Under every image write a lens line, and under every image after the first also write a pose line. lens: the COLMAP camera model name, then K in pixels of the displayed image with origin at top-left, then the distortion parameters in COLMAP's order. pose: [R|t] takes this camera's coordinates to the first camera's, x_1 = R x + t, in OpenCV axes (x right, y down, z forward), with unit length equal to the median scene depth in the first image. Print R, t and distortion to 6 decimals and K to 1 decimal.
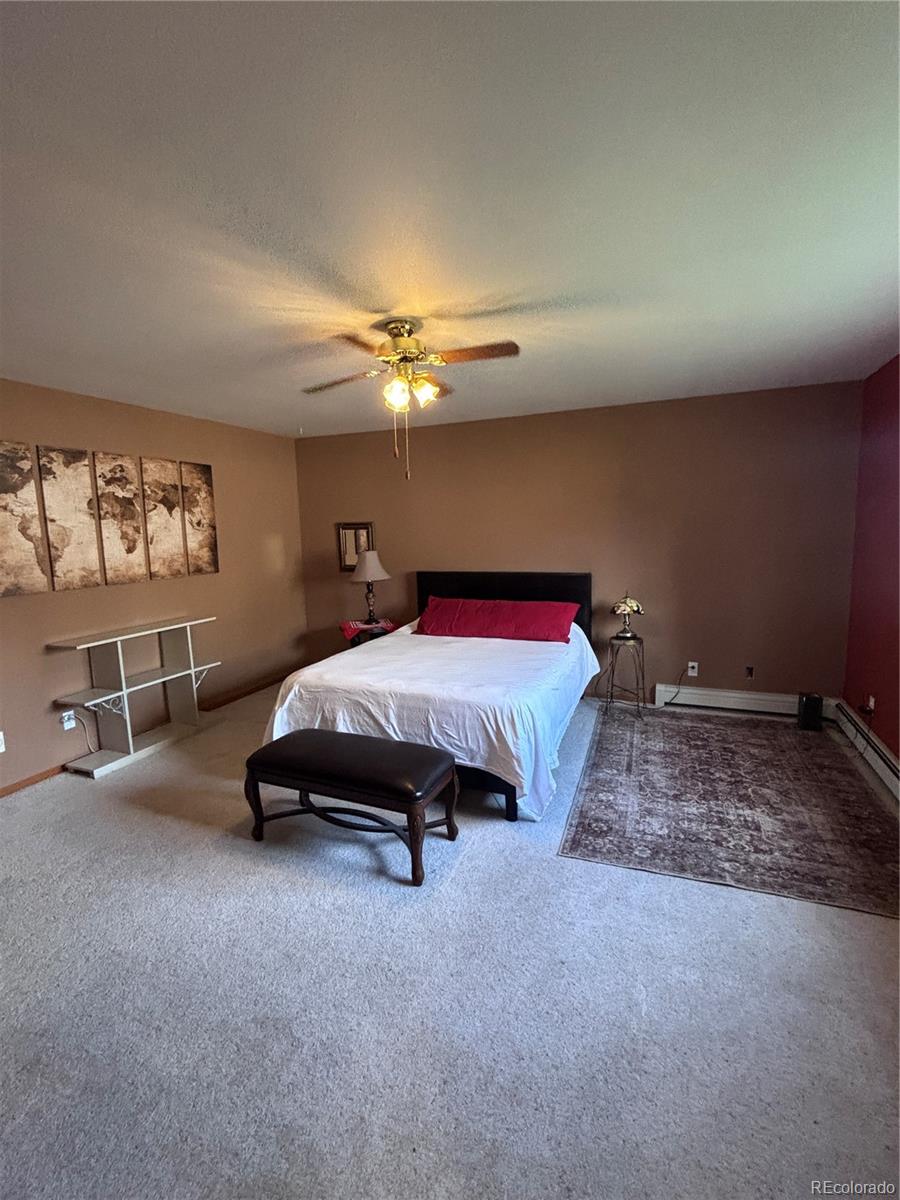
lens RADIAL K [[536.2, 0, 446.8], [0, 536.2, 597.0], [0, 0, 1]] dist [-0.004392, -0.005116]
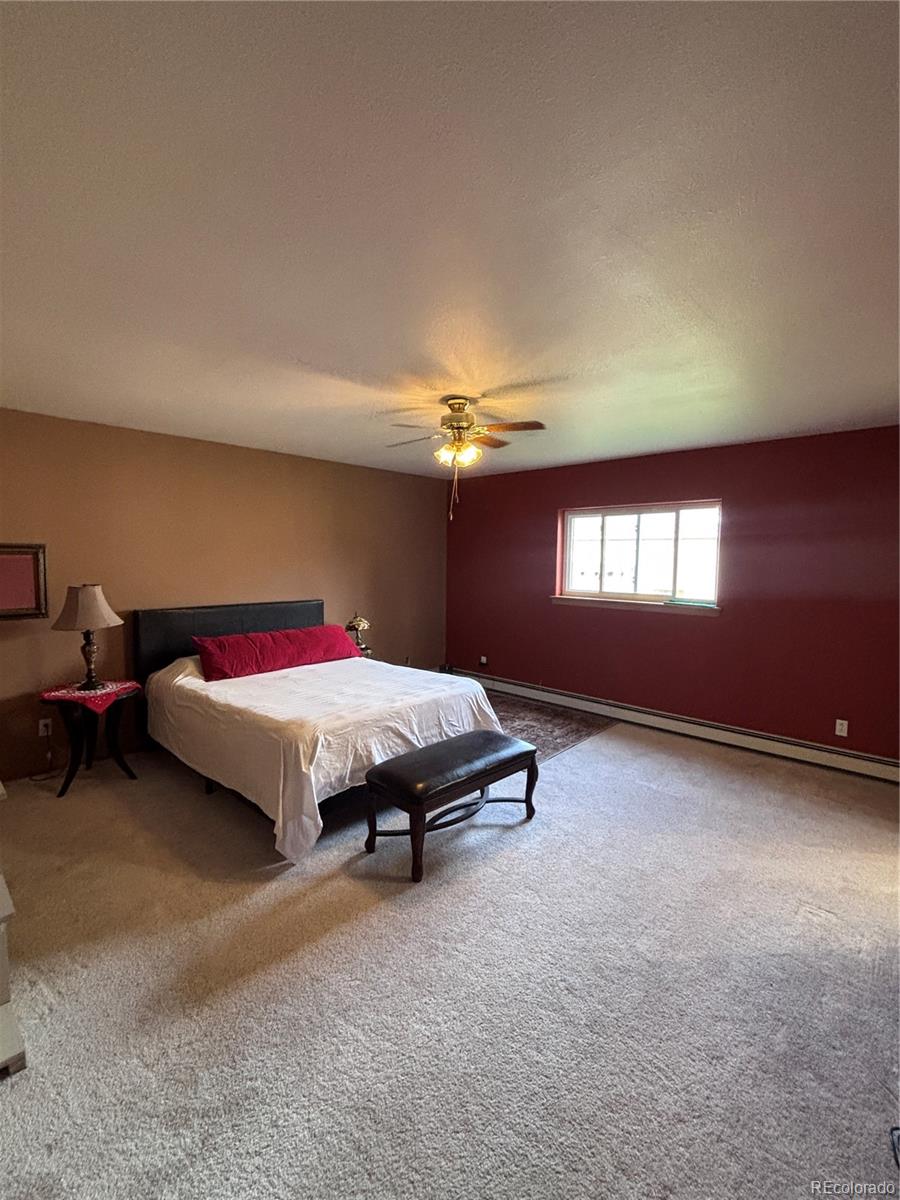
lens RADIAL K [[536.2, 0, 445.7], [0, 536.2, 602.1], [0, 0, 1]] dist [-0.004392, -0.005116]
pose [[0.355925, -0.052785, 0.933023, -1.131980], [0.101684, 0.994663, 0.017483, -0.050843], [-0.928966, 0.088651, 0.359393, 0.533474]]
